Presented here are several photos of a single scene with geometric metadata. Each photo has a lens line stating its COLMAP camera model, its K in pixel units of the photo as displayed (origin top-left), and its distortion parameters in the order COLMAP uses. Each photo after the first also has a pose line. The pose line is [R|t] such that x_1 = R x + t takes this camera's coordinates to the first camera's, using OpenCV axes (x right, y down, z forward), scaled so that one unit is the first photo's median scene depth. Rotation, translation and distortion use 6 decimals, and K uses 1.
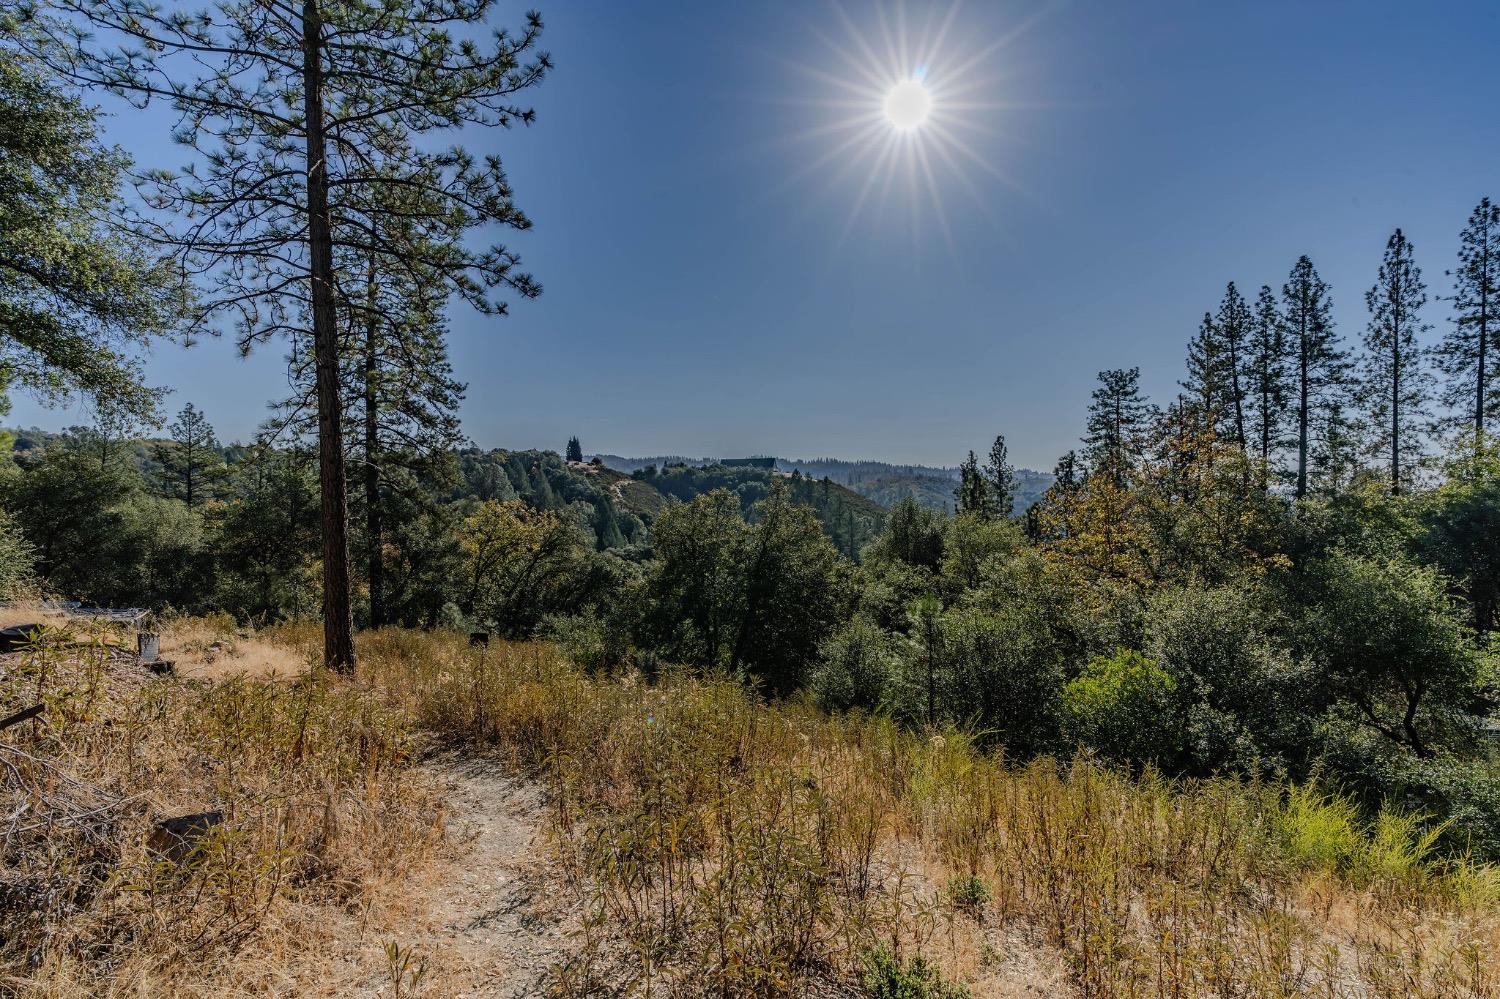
lens RADIAL K [[678.7, 0, 738.3], [0, 678.7, 500.7], [0, 0, 1]] dist [-0.011543, 0.004089]
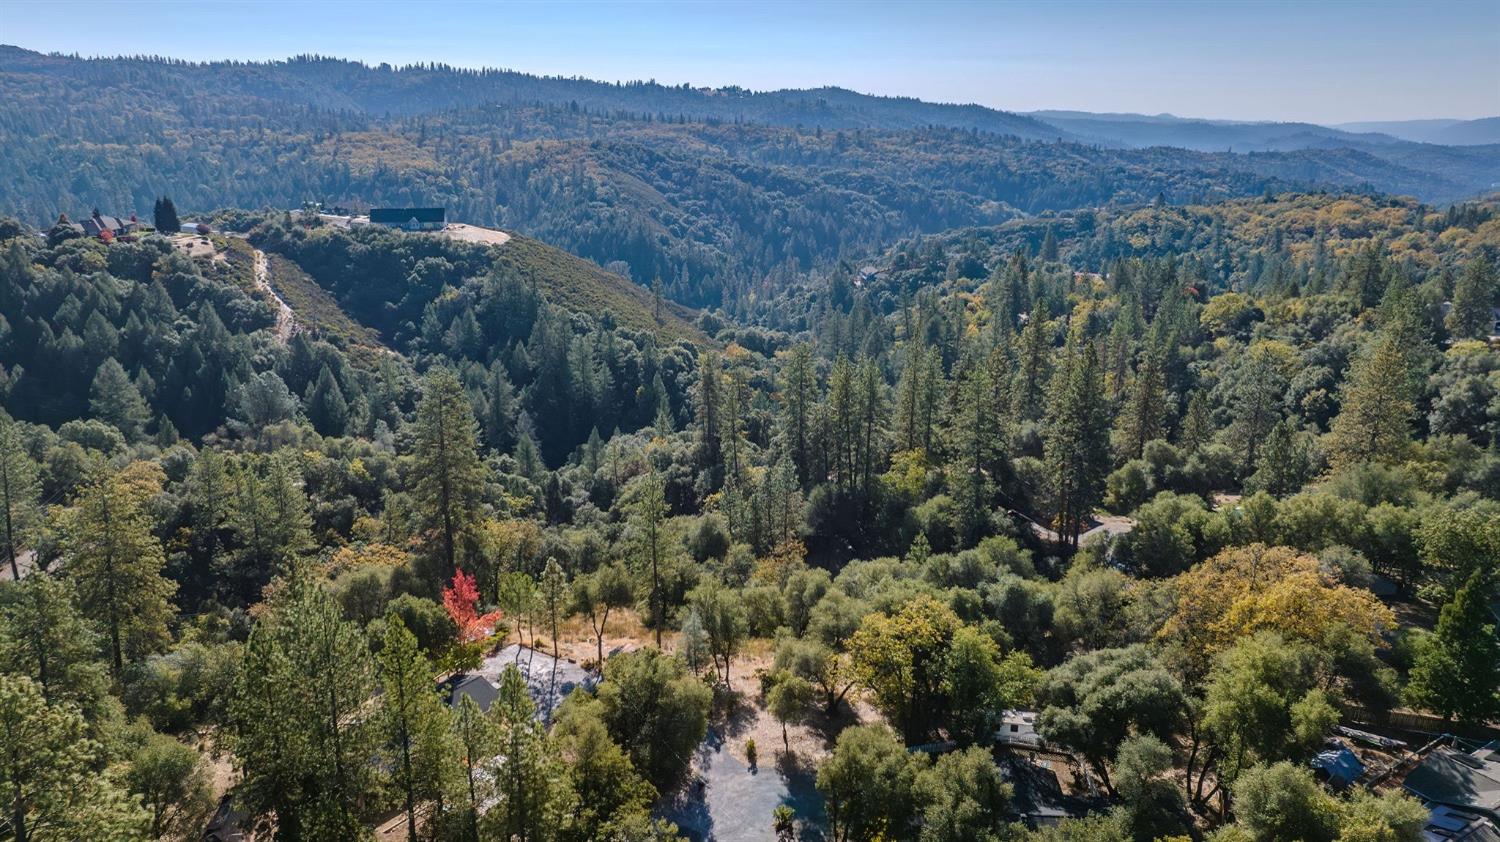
lens RADIAL K [[1069.8, 0, 760.5], [0, 1069.8, 420.1], [0, 0, 1]] dist [-0.040105, 0.038027]
pose [[0.910516, -0.105659, 0.399747, -0.888299], [-0.009716, 0.961064, 0.276154, -1.156177], [-0.413361, -0.255327, 0.874037, -1.930589]]
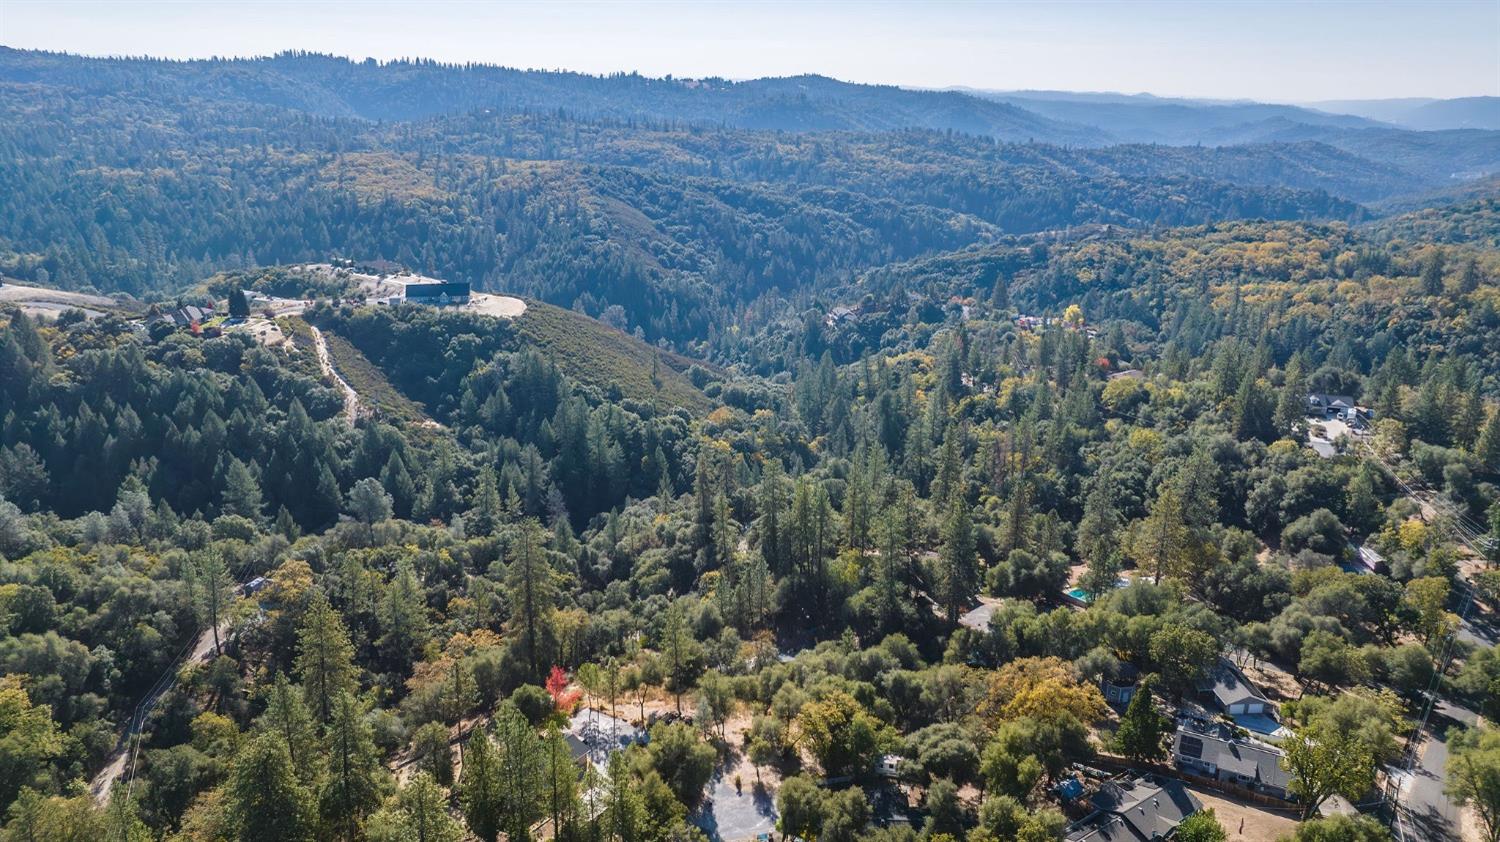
lens RADIAL K [[1069.8, 0, 759.3], [0, 1069.8, 426.5], [0, 0, 1]] dist [-0.040105, 0.038027]
pose [[0.904011, -0.123233, 0.409362, -1.373025], [-0.007598, 0.952770, 0.303598, -2.136726], [-0.427441, -0.277567, 0.860378, -2.998983]]
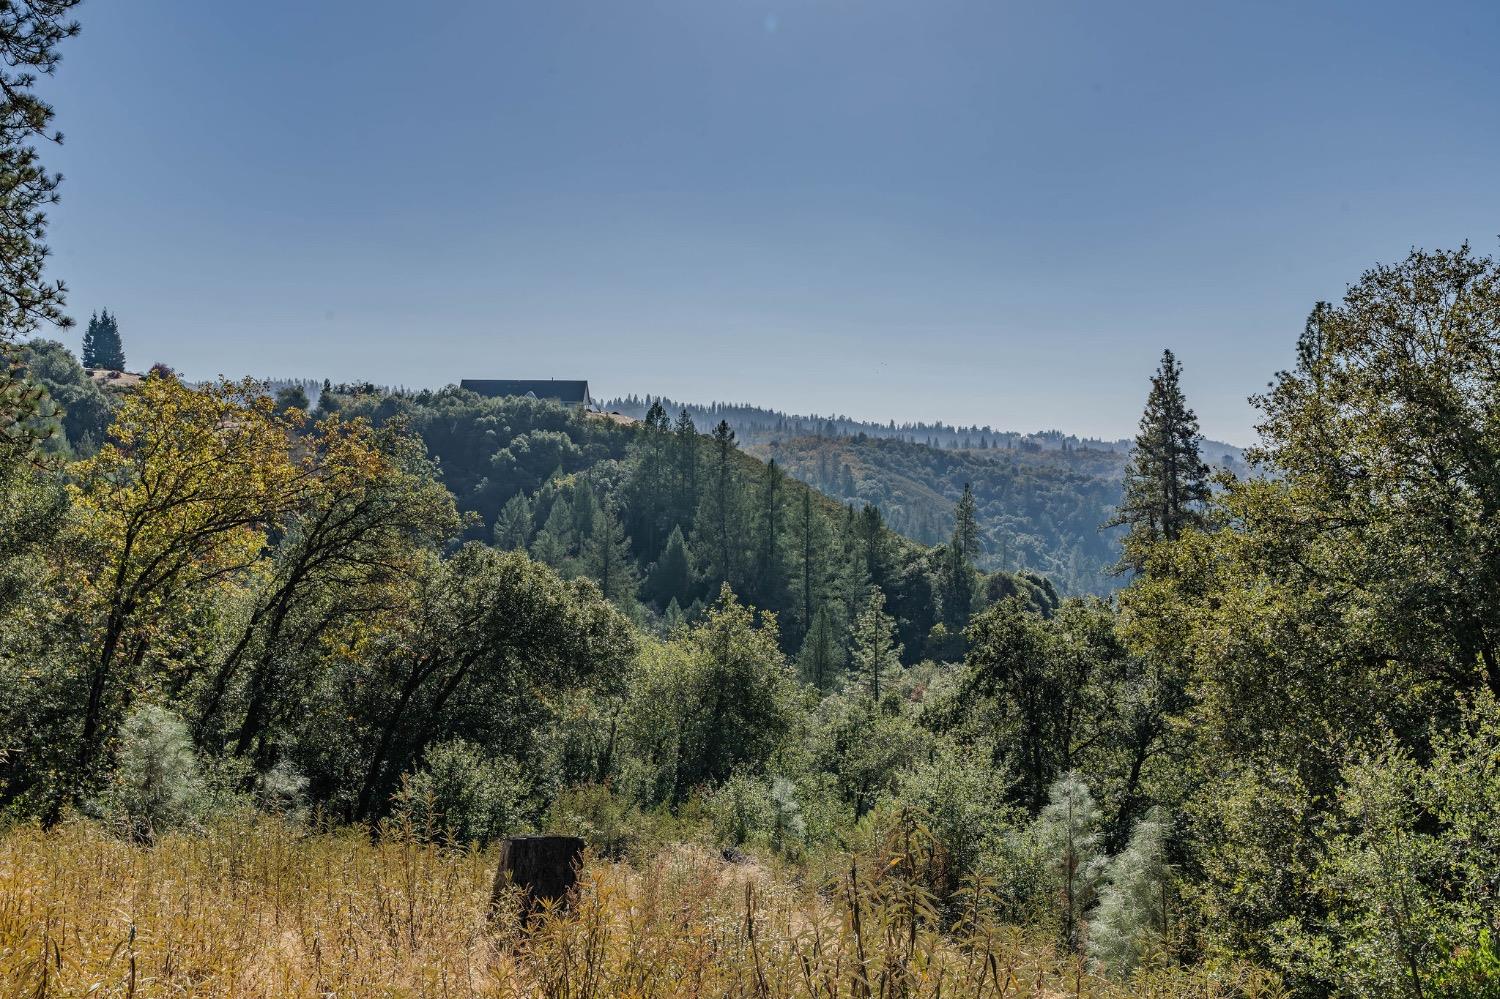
lens RADIAL K [[1473.6, 0, 737.2], [0, 1473.6, 498.4], [0, 0, 1]] dist [0.007972, 0.000000]
pose [[0.980667, 0.017293, 0.194918, -0.239990], [-0.018632, 0.999814, 0.005040, 0.046713], [-0.194794, -0.008574, 0.980807, 0.298944]]
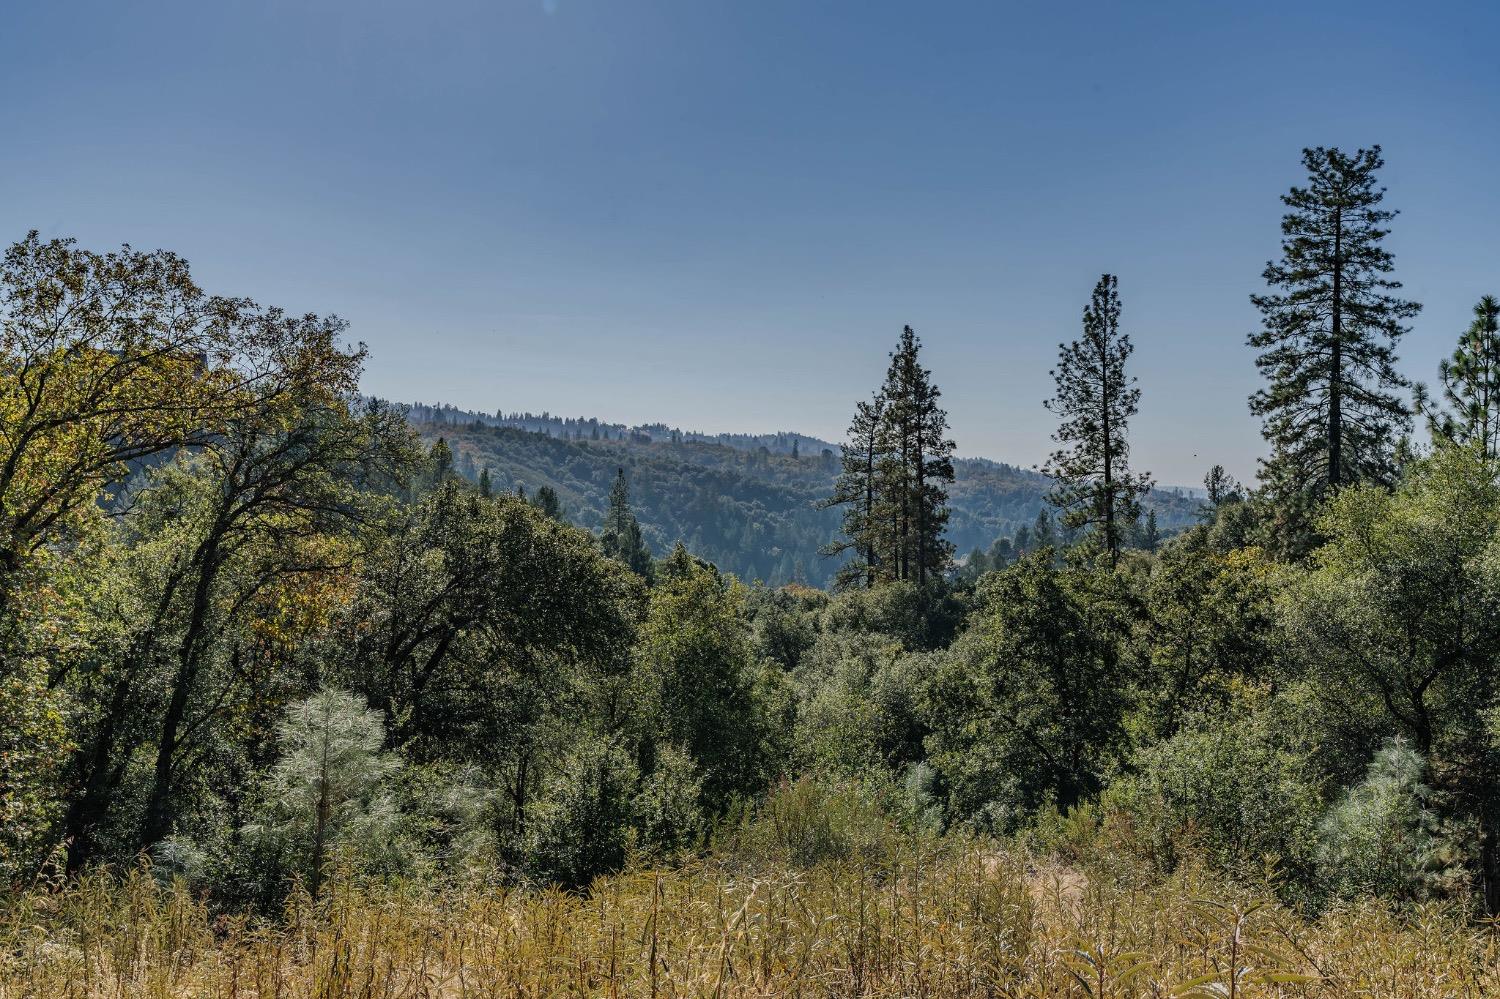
lens RADIAL K [[1473.6, 0, 745.1], [0, 1473.6, 504.3], [0, 0, 1]] dist [0.007972, 0.000000]
pose [[0.891401, 0.018072, 0.452854, -0.380934], [-0.024719, 0.999656, 0.008763, 0.075210], [-0.452540, -0.019005, 0.891541, 0.478599]]
